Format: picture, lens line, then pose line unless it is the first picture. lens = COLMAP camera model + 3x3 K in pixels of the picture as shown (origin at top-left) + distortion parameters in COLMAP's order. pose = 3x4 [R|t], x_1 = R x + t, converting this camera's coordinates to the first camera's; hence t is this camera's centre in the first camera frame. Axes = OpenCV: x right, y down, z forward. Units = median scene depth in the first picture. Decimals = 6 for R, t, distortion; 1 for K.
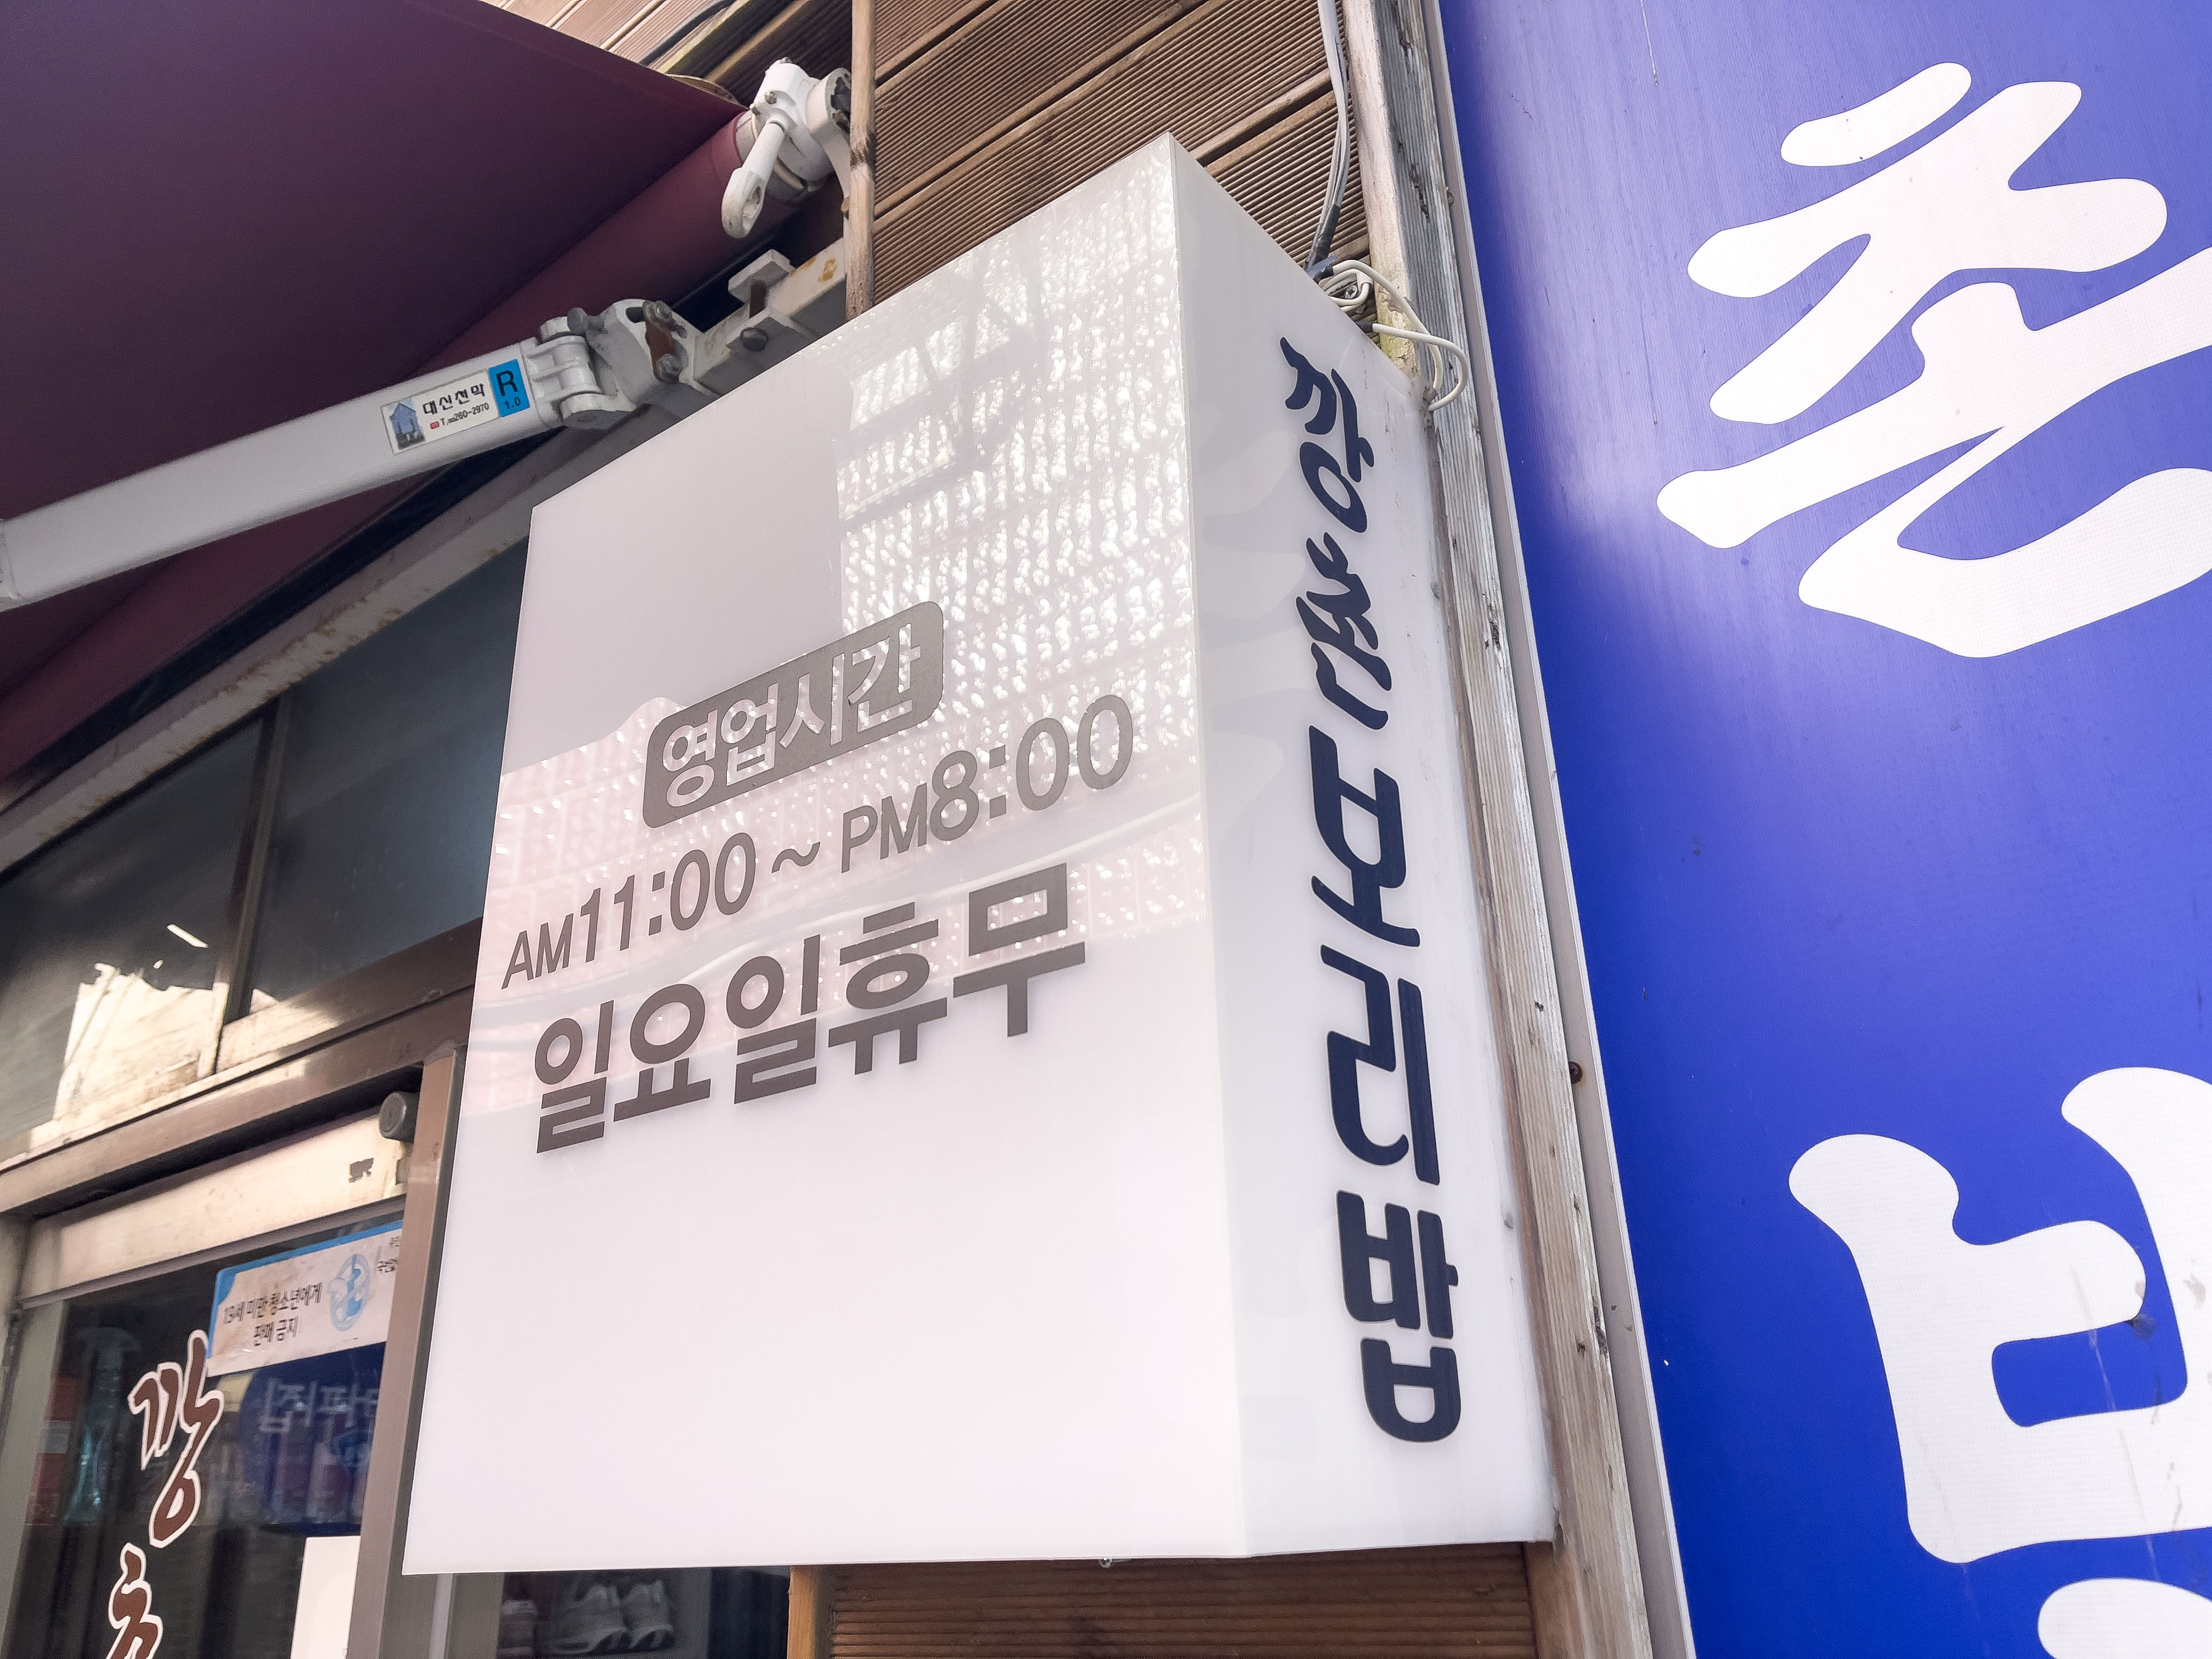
lens RADIAL K [[1690.6, 0, 1106.0], [0, 1690.6, 829.5], [0, 0, 1]] dist [0.081372, -0.129292]
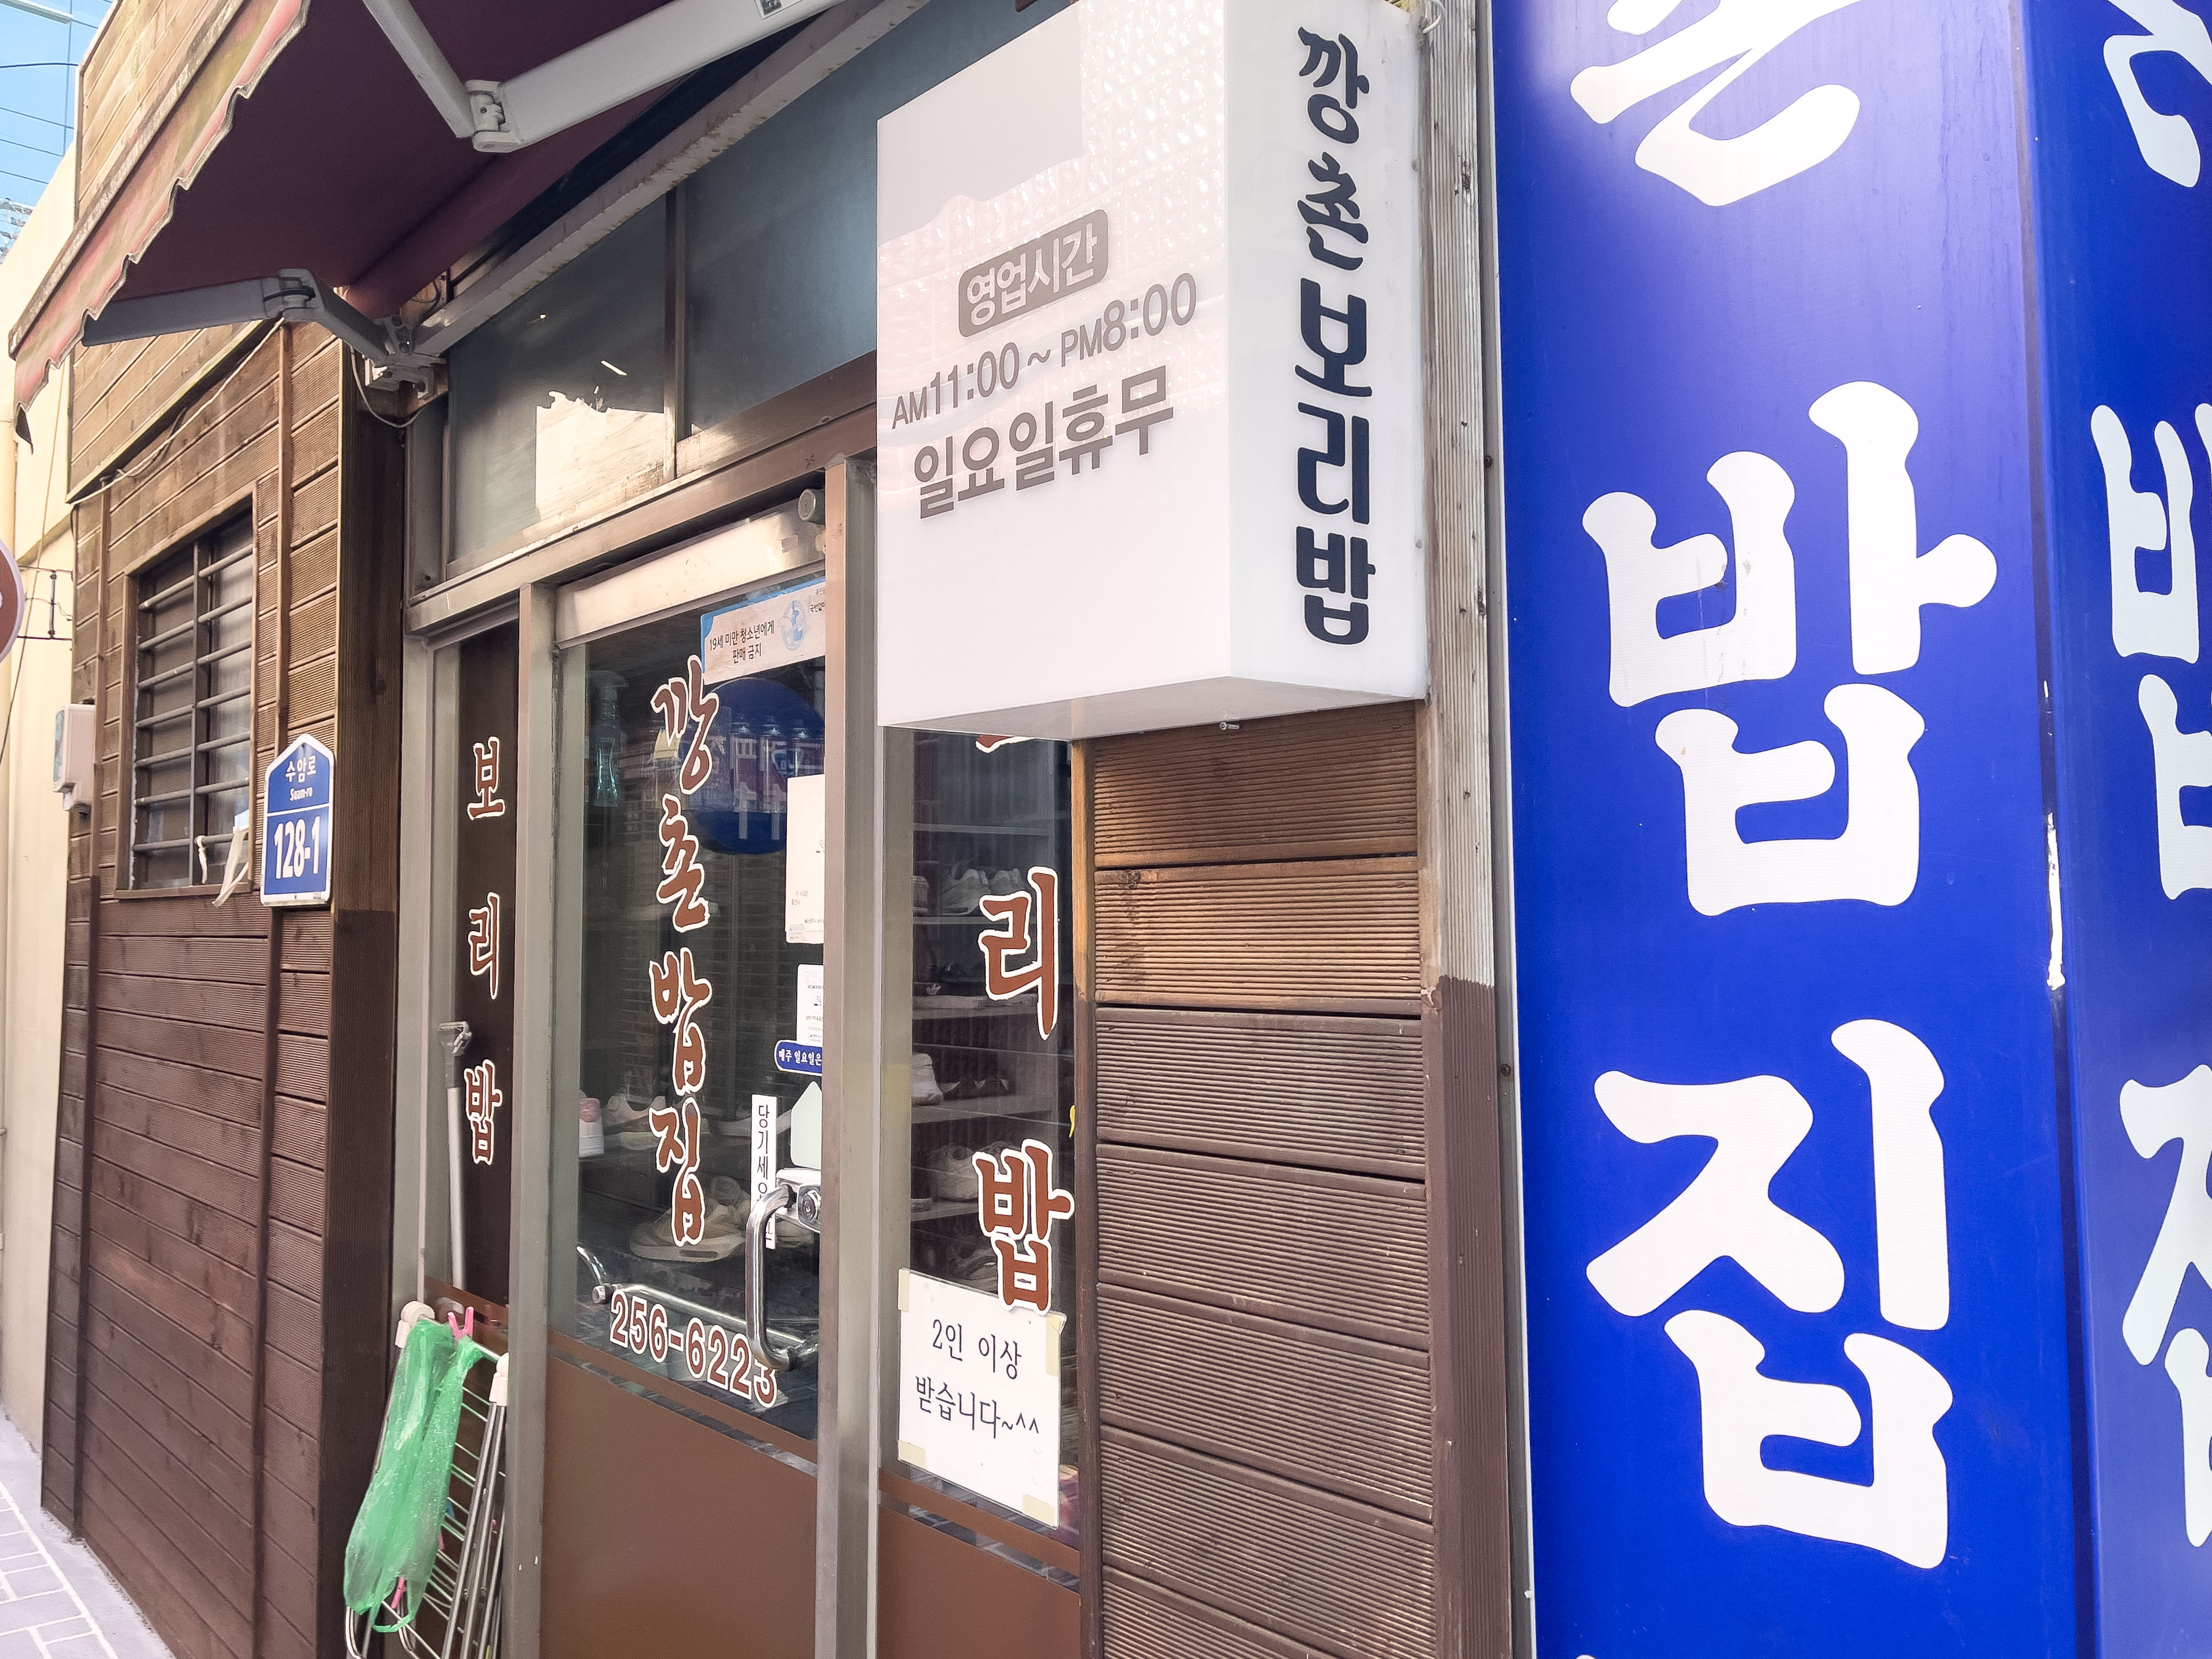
lens RADIAL K [[1690.4, 0, 1106.0], [0, 1690.4, 829.5], [0, 0, 1]] dist [0.081372, -0.129292]
pose [[0.982375, 0.016509, -0.186192, 0.248293], [0.049223, 0.938087, 0.342885, -0.134988], [0.180325, -0.346006, 0.920740, -0.899096]]
